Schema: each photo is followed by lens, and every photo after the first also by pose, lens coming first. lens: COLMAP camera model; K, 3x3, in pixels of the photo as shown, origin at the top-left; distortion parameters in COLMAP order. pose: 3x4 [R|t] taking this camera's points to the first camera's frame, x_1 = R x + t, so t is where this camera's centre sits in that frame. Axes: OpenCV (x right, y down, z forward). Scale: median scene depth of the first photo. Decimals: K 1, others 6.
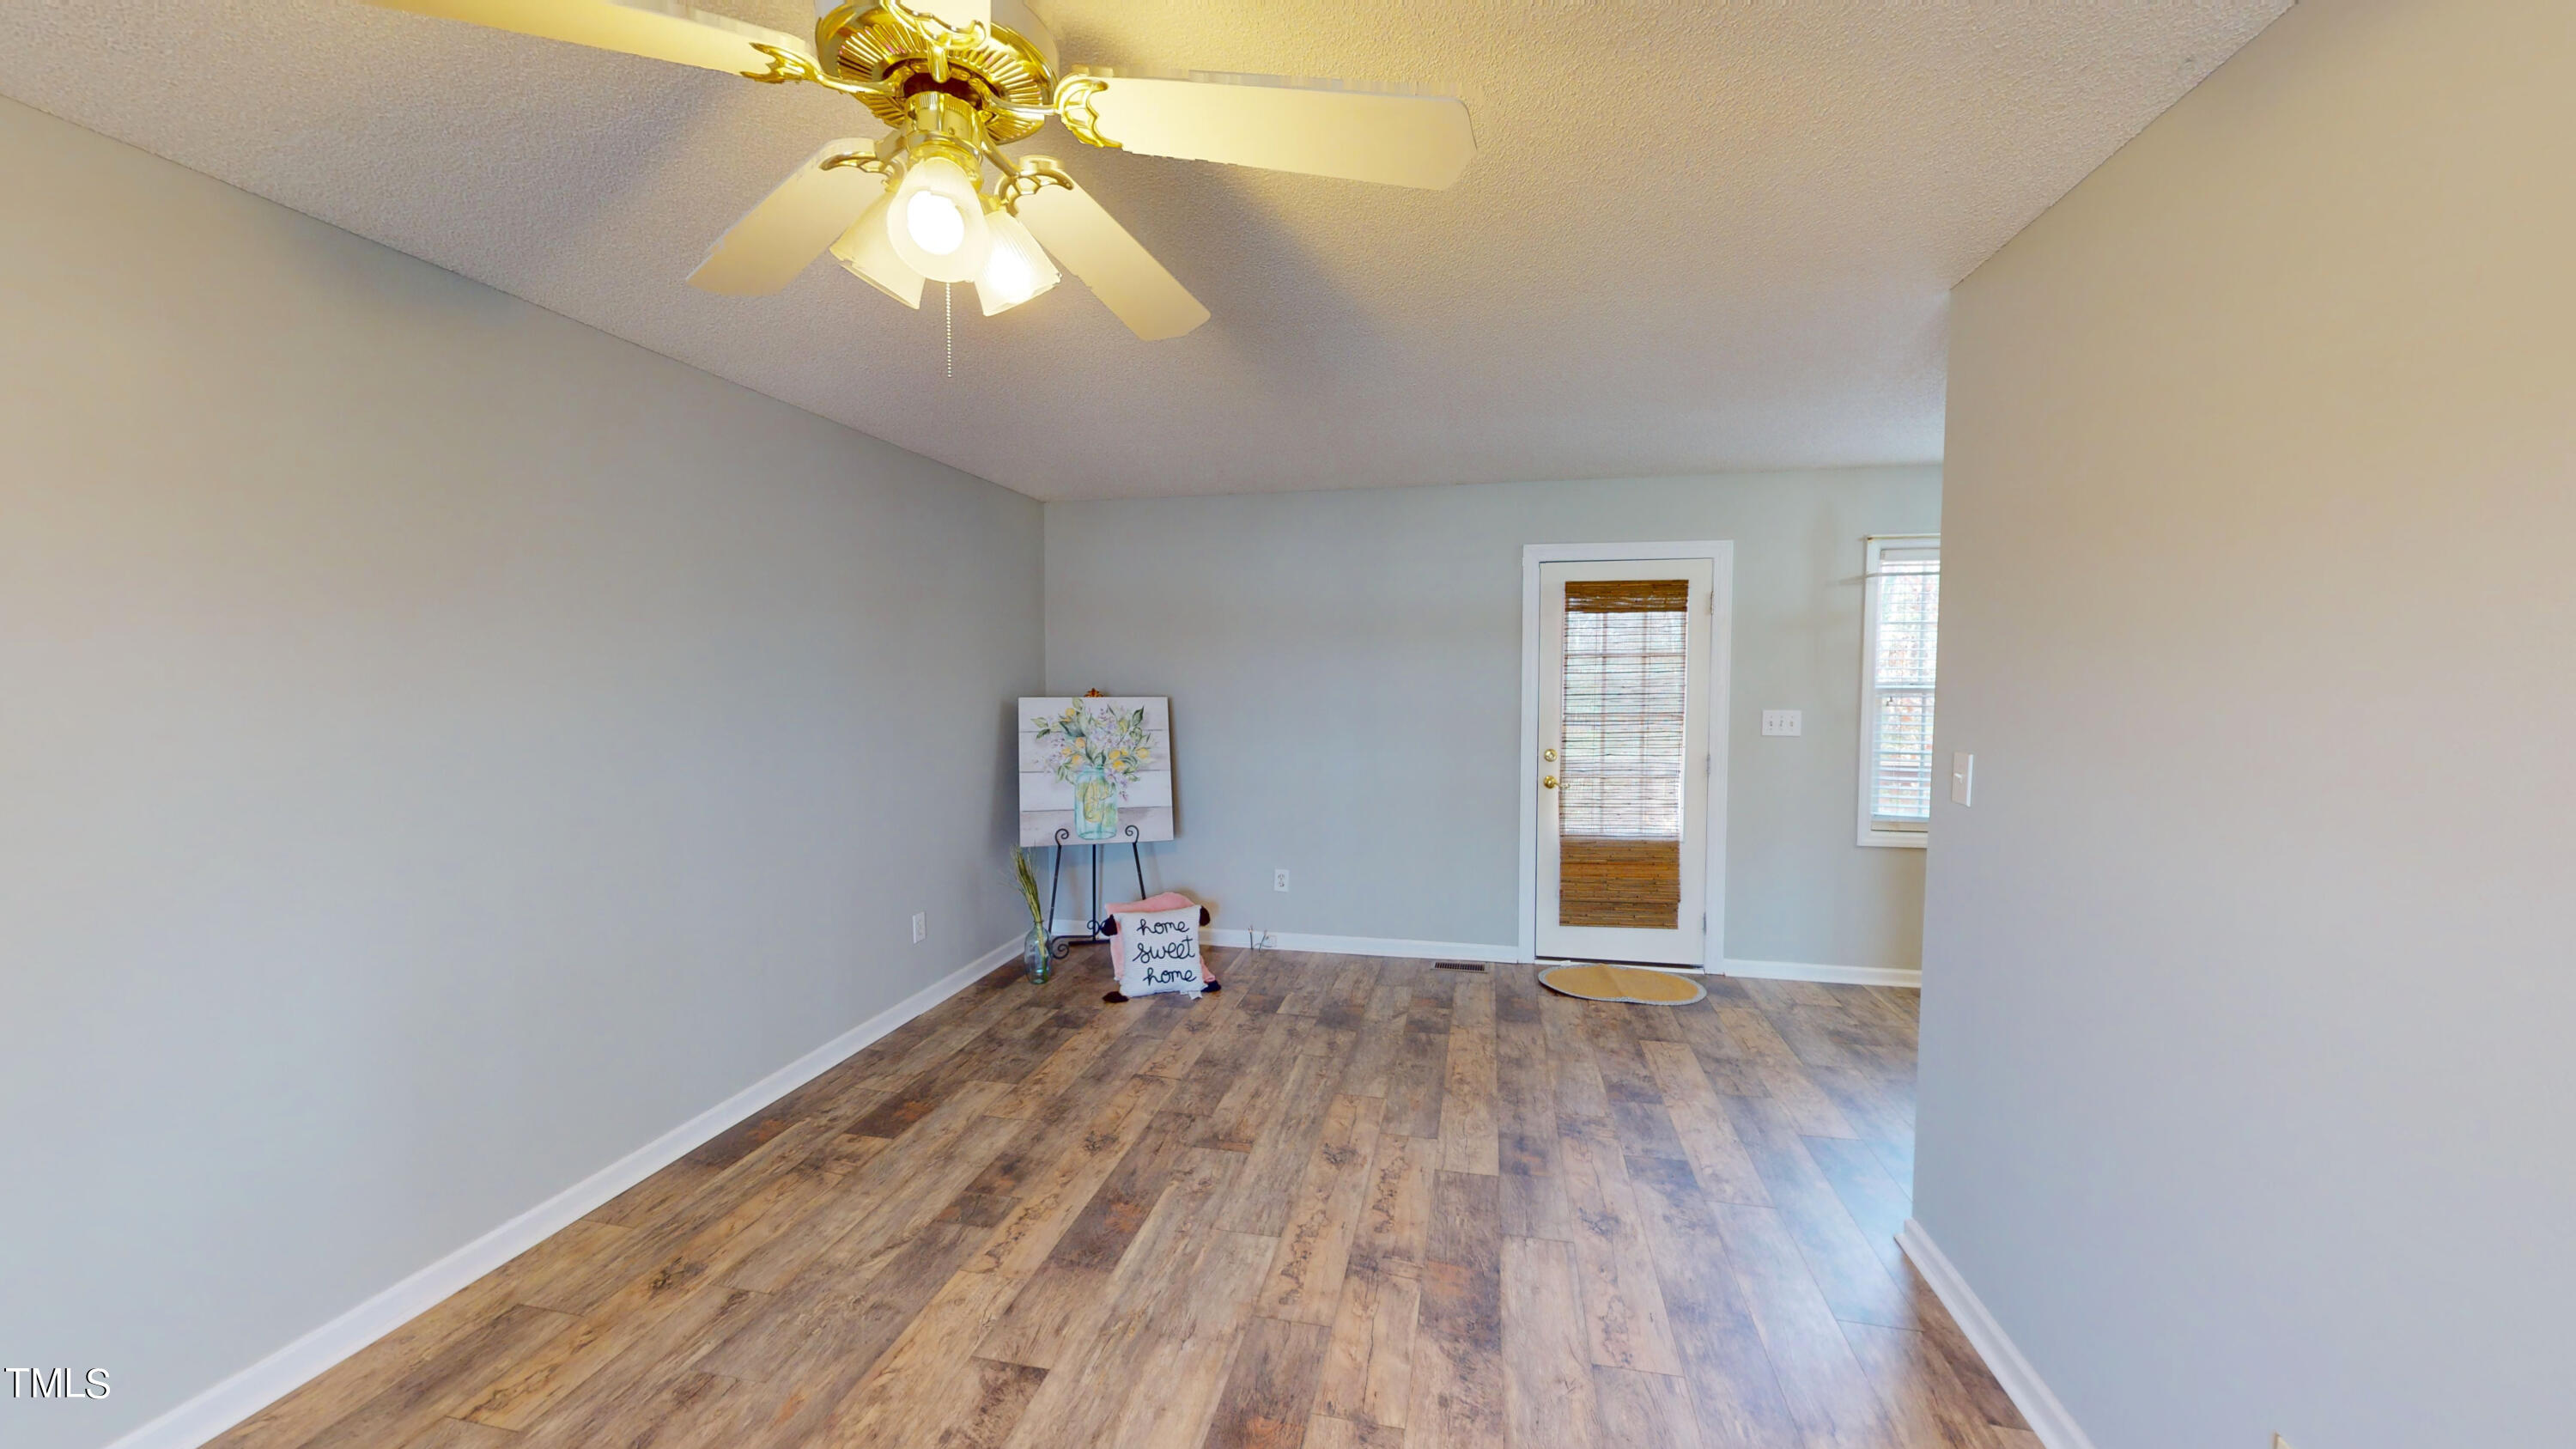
lens RADIAL K [[943.6, 0, 1290.3], [0, 943.6, 727.3], [0, 0, 1]] dist [0.000206, -0.000014]
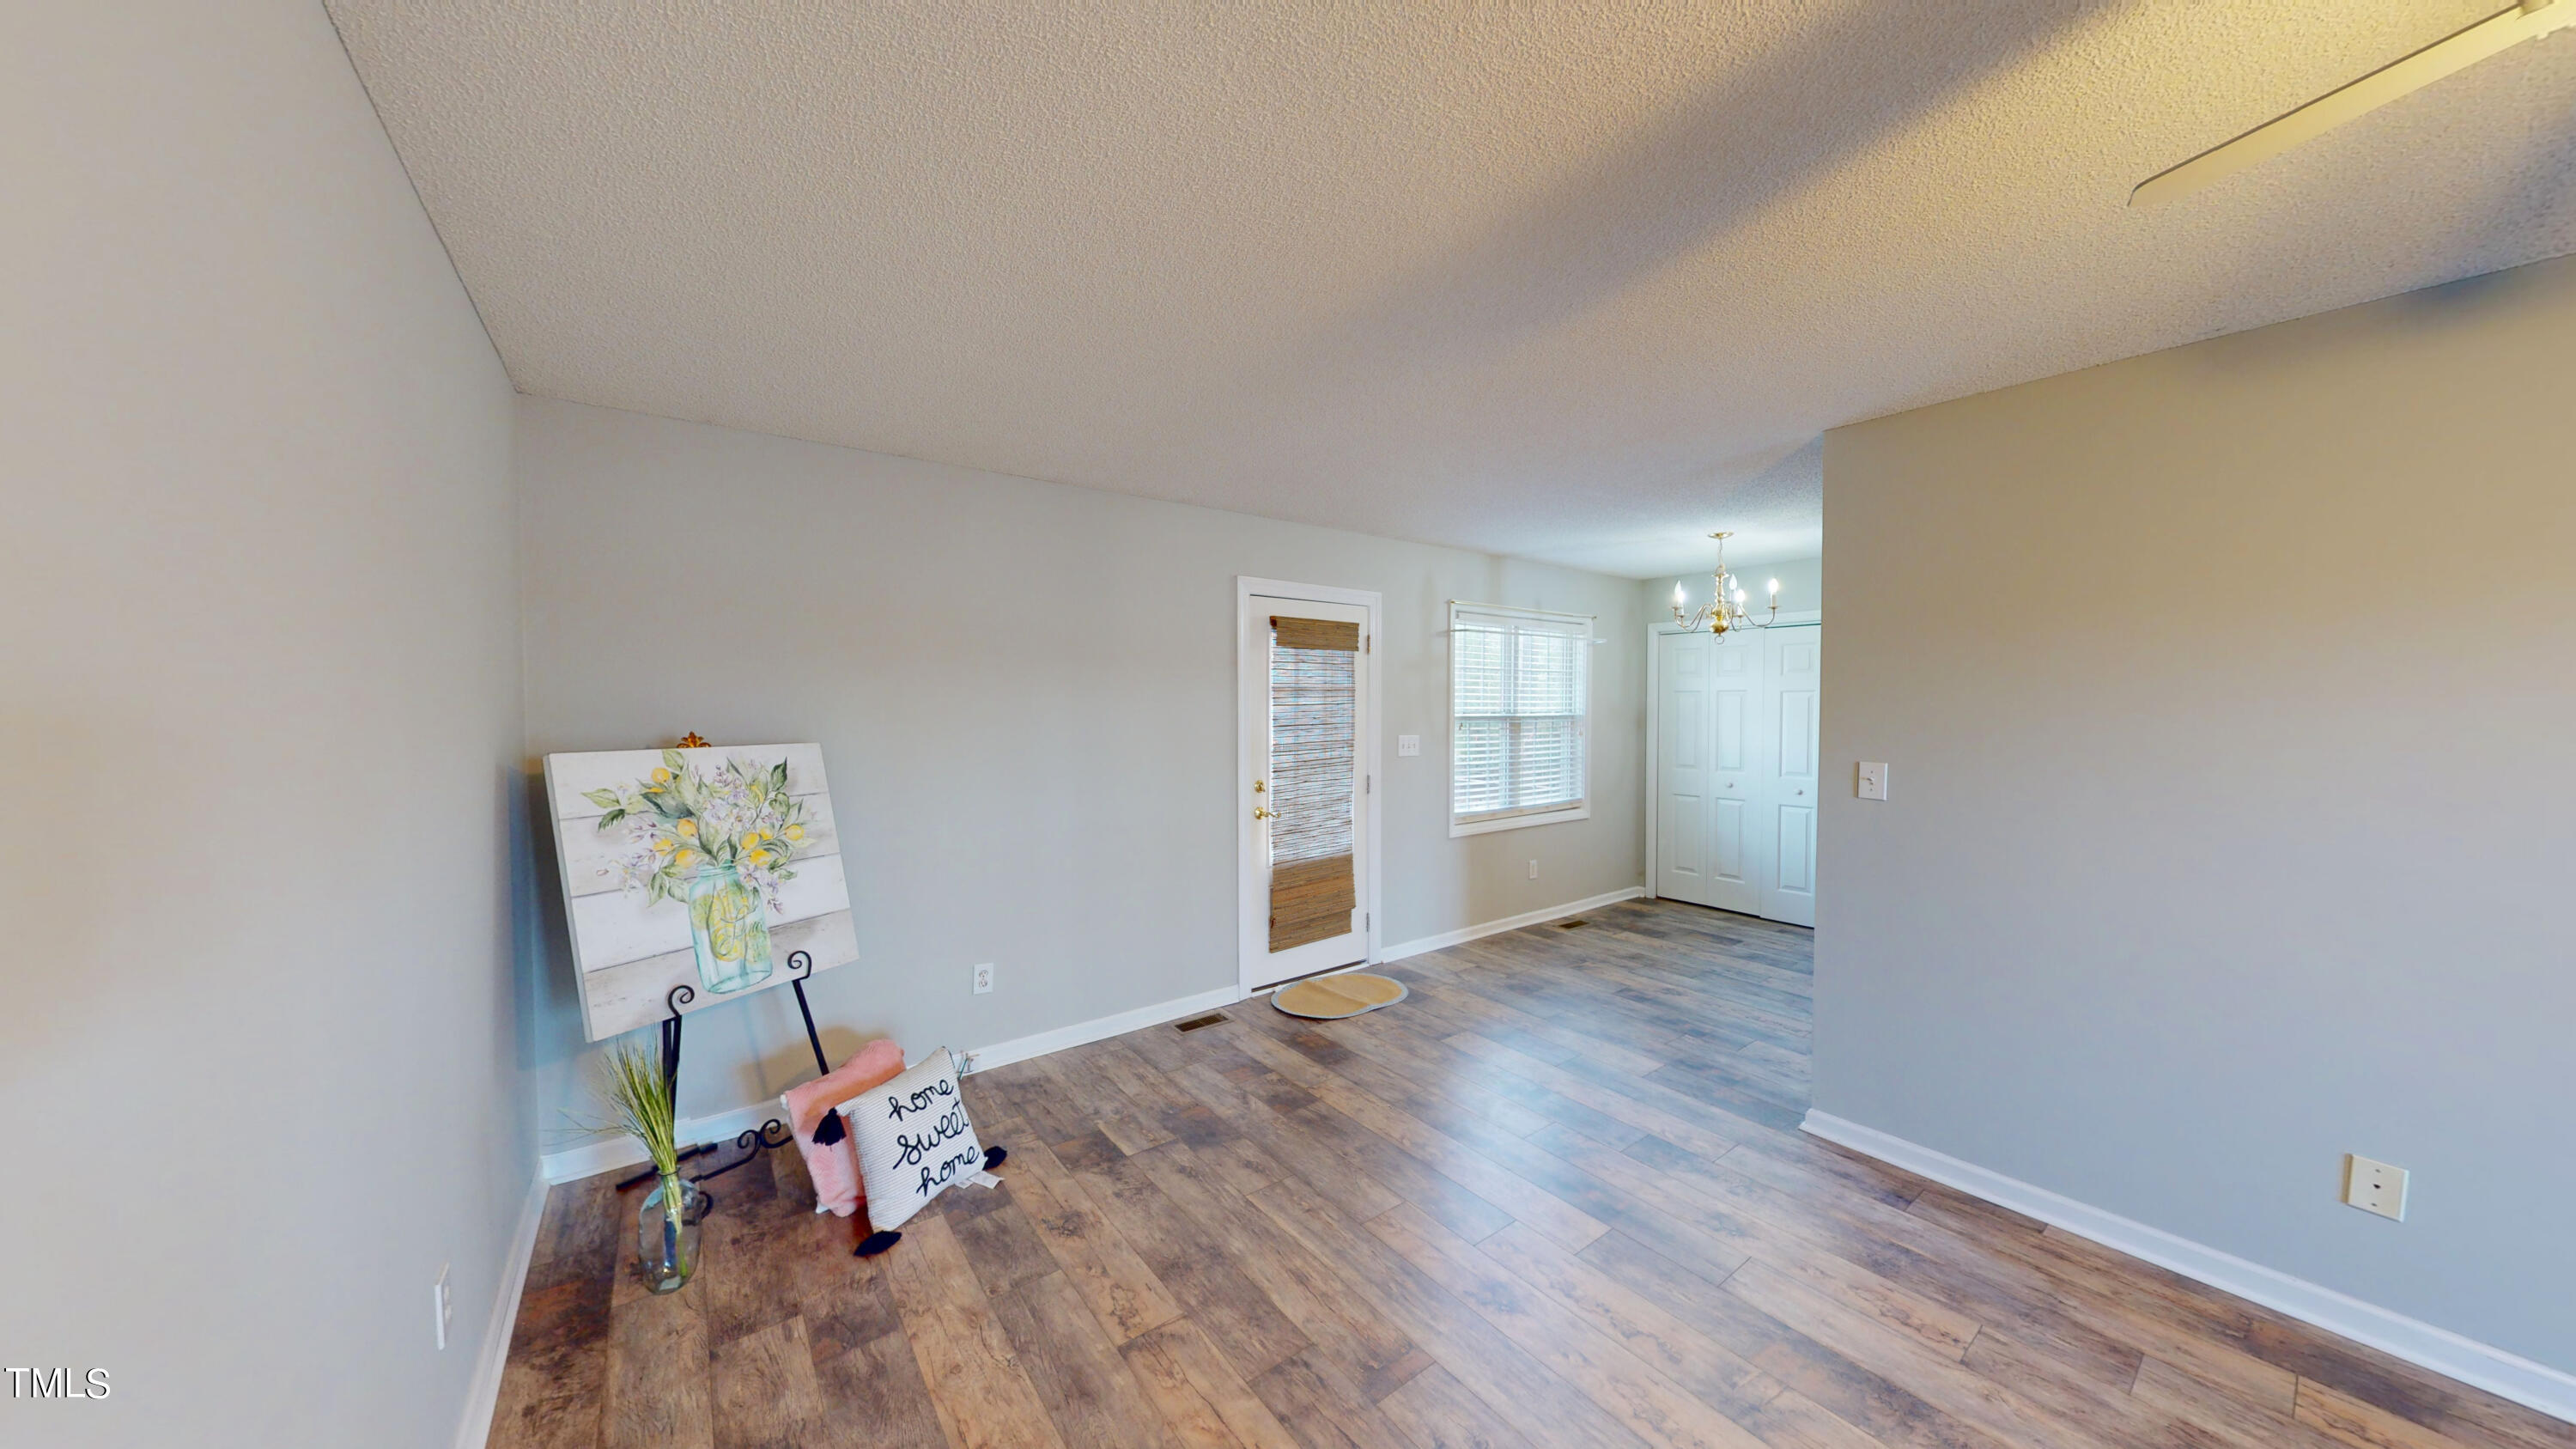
lens RADIAL K [[812.7, 0, 1286.7], [0, 812.7, 729.2], [0, 0, 1]] dist [0.000635, 0.000023]
pose [[0.656007, -0.023426, 0.754391, -0.416953], [0.043255, 0.999042, -0.006590, -0.028633], [-0.753514, 0.036954, 0.656392, 0.468398]]
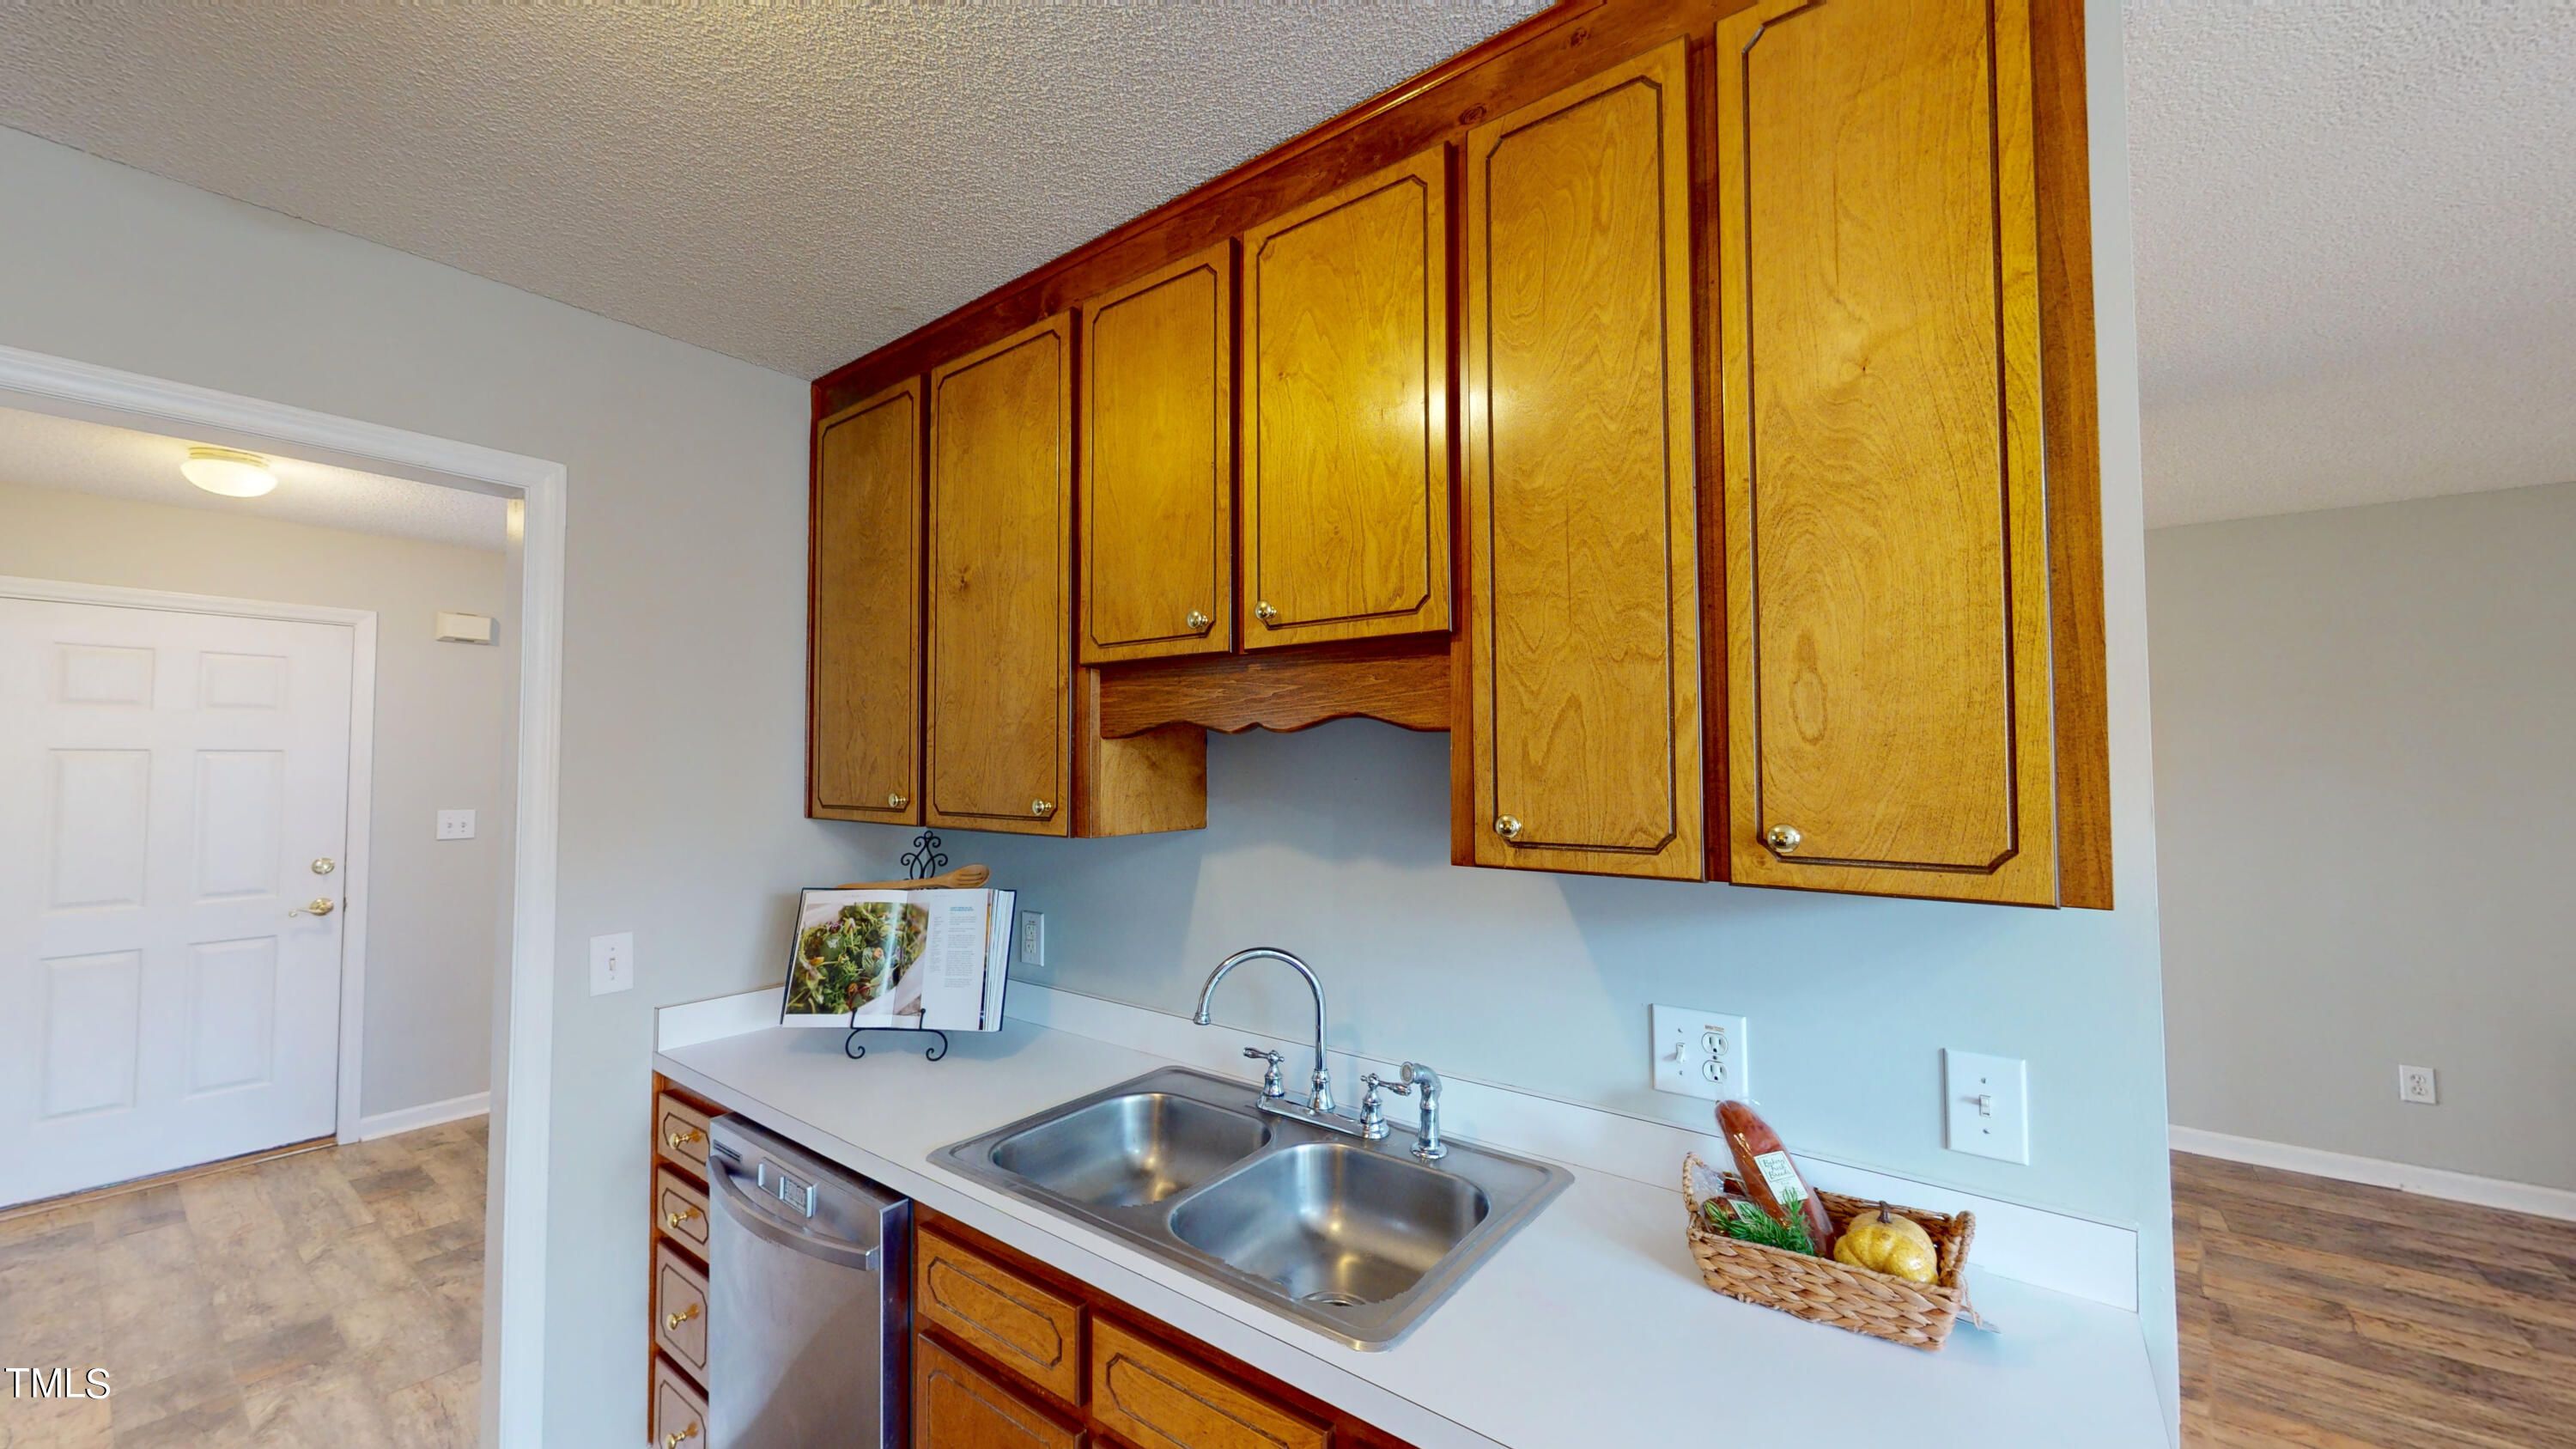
lens RADIAL K [[943.6, 0, 1290.3], [0, 943.6, 727.3], [0, 0, 1]] dist [0.000206, -0.000014]
pose [[-0.427815, -0.039353, -0.903009, 0.753586], [-0.051312, 0.998498, -0.019204, -0.025647], [0.902409, 0.038119, -0.429192, 0.473442]]
